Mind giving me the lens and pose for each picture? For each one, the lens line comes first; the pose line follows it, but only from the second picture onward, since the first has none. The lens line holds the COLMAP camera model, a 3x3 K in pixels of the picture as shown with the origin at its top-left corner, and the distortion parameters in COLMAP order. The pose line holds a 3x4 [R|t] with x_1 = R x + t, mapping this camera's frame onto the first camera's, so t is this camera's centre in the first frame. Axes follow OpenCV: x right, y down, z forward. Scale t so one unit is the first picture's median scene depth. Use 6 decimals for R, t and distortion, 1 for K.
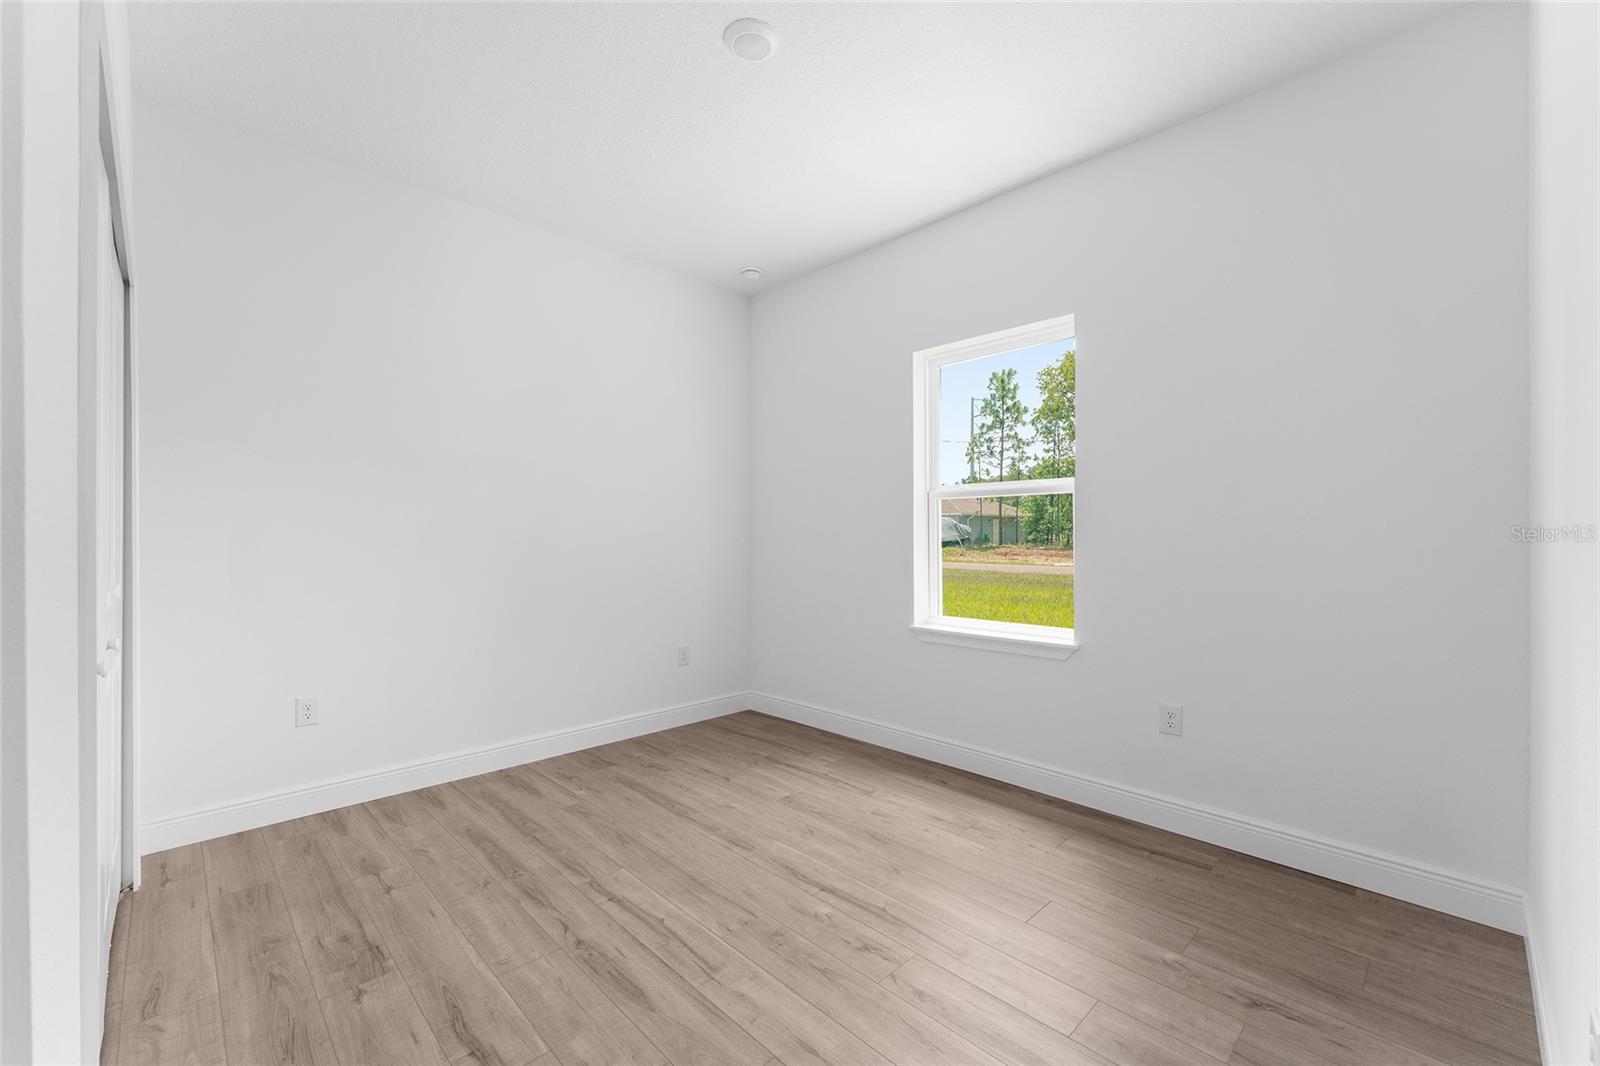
lens RADIAL K [[646.5, 0, 789.7], [0, 646.5, 540.9], [0, 0, 1]] dist [-0.000586, 0.000100]
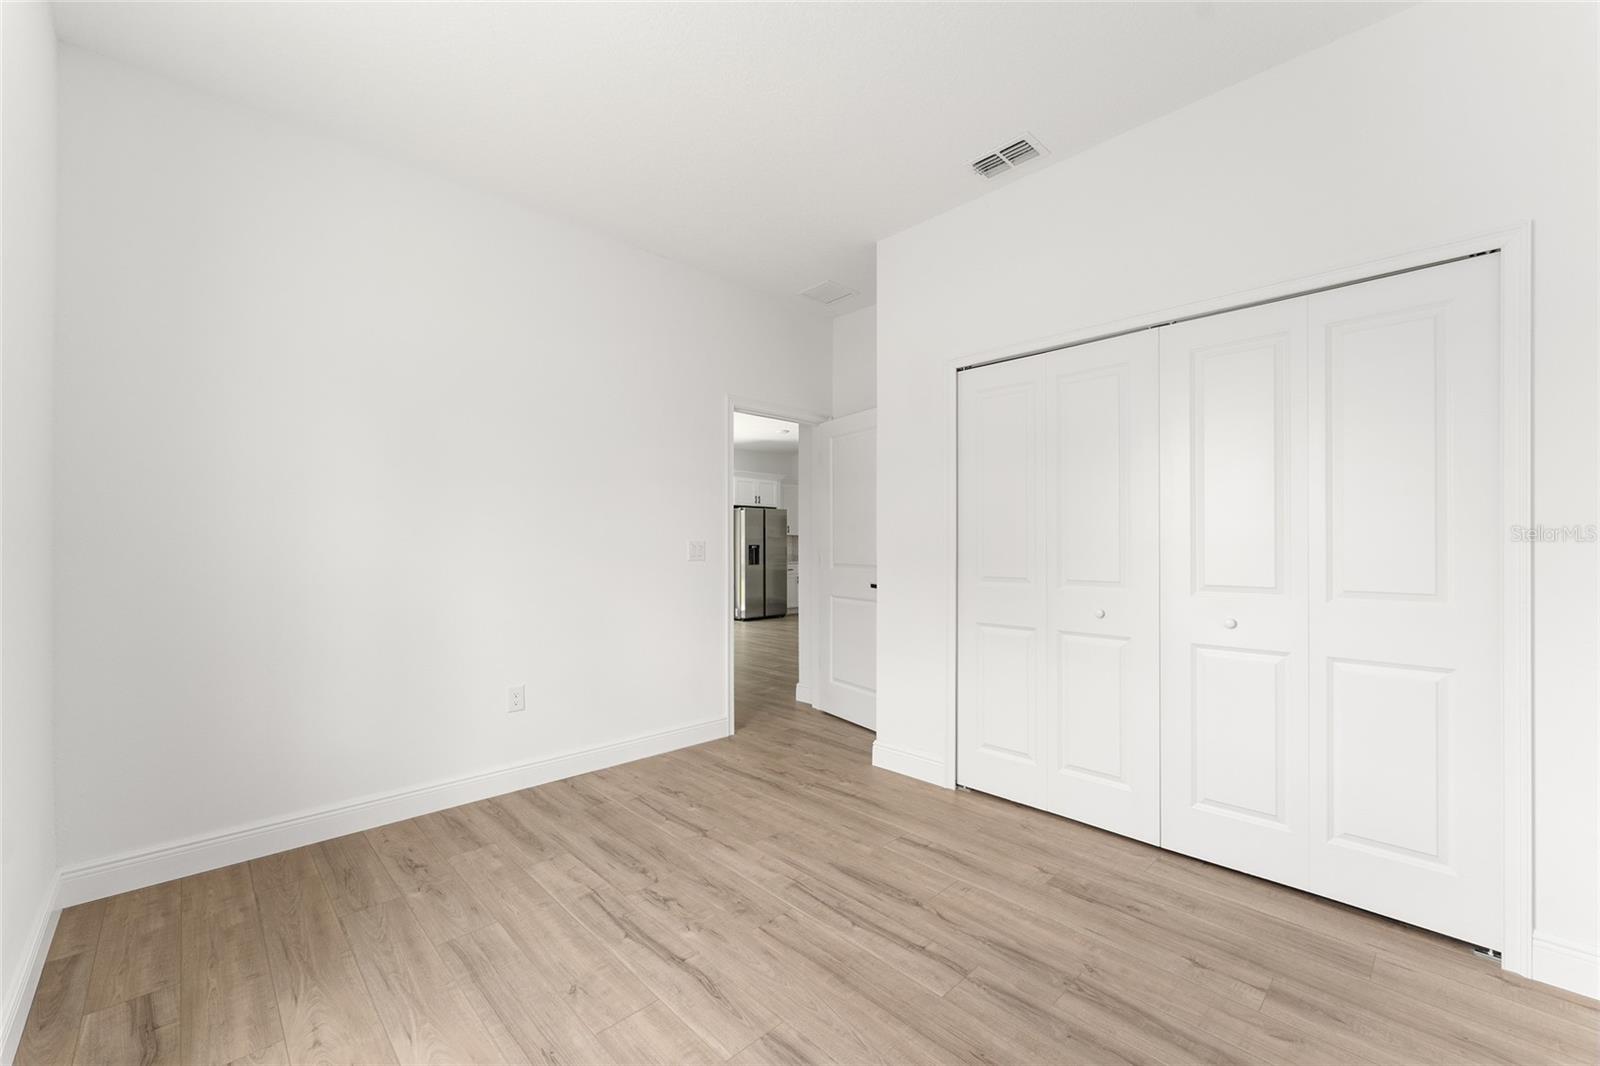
lens RADIAL K [[646.5, 0, 789.7], [0, 646.5, 540.9], [0, 0, 1]] dist [-0.000586, 0.000100]
pose [[-0.999967, -0.000131, 0.008074, -0.104178], [-0.000136, 1.000000, -0.000614, -0.011342], [-0.008074, -0.000615, -0.999967, 1.987626]]
